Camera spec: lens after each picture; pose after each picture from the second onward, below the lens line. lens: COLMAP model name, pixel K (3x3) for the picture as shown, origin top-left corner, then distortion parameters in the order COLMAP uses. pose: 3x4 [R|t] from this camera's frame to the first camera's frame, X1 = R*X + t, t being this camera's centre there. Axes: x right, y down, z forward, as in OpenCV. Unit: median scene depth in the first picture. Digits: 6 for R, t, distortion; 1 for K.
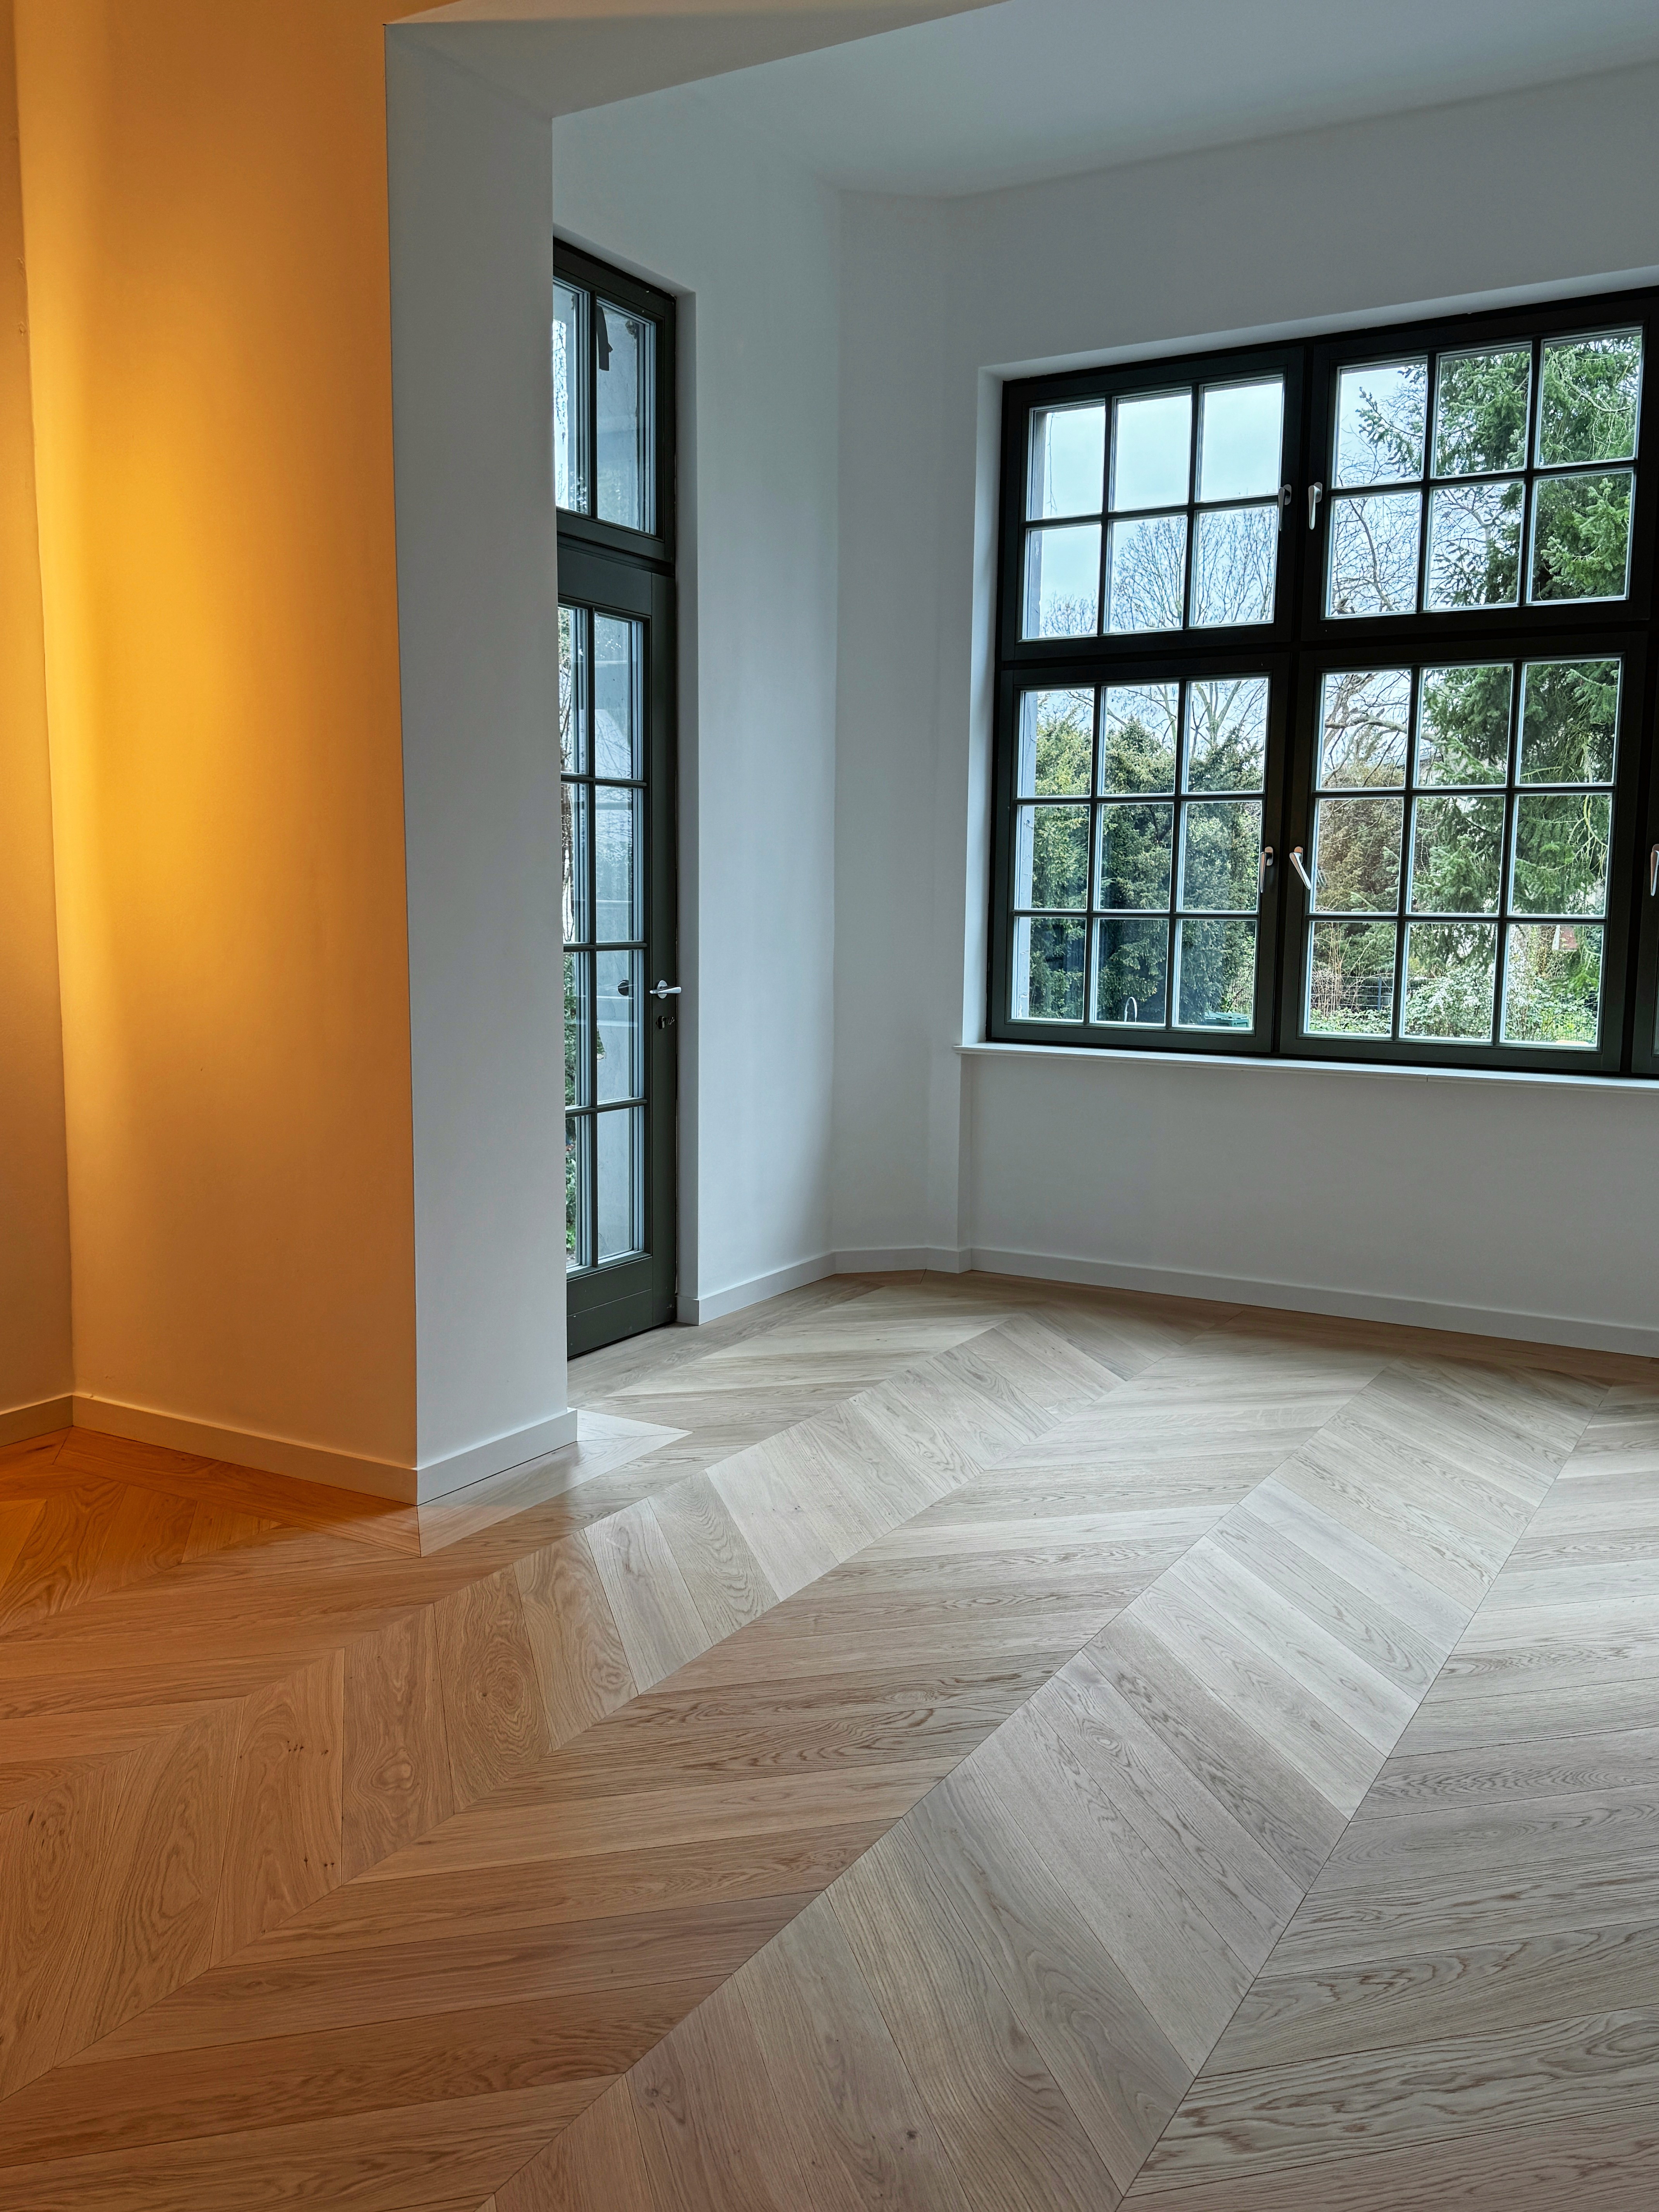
lens RADIAL K [[1797.5, 0, 839.3], [0, 1797.5, 1096.1], [0, 0, 1]] dist [0.200267, -0.385705]
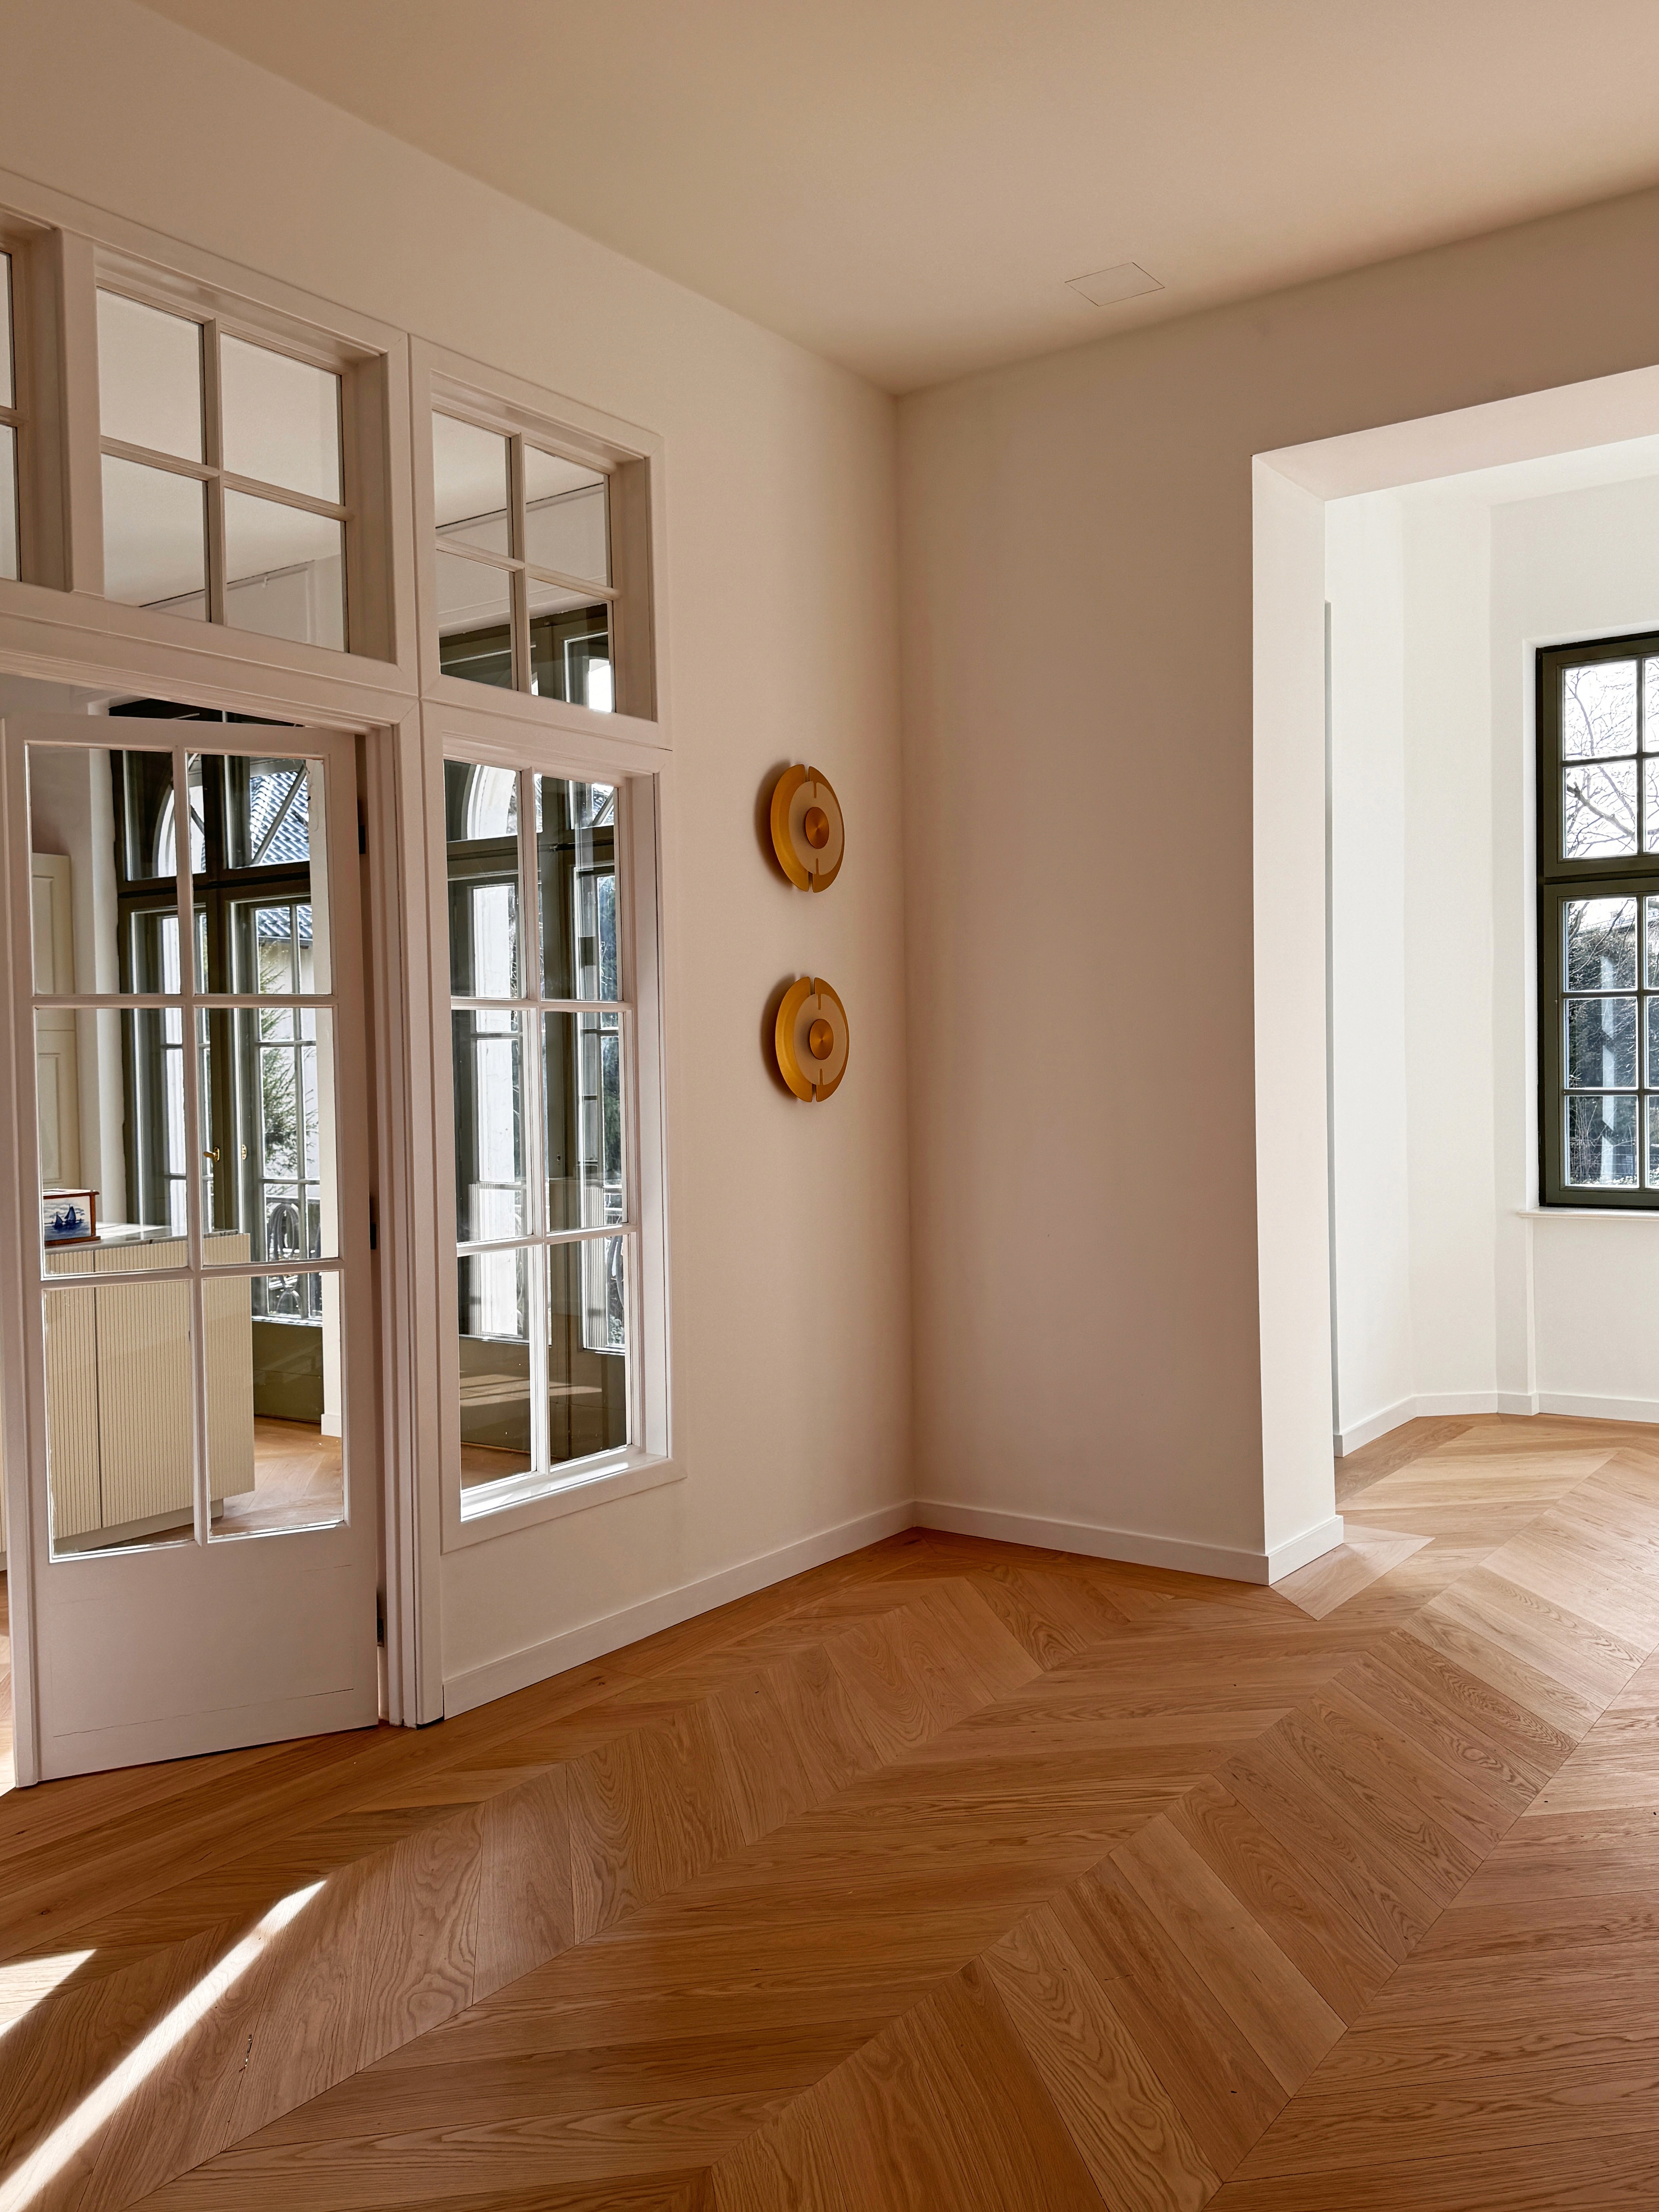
lens RADIAL K [[1831.7, 0, 829.5], [0, 1831.7, 1106.0], [0, 0, 1]] dist [0.059637, -0.085569]
pose [[0.995873, -0.022224, -0.087991, -0.315393], [0.014043, 0.995611, -0.092528, 0.008765], [0.089662, 0.090910, 0.991815, -0.228046]]
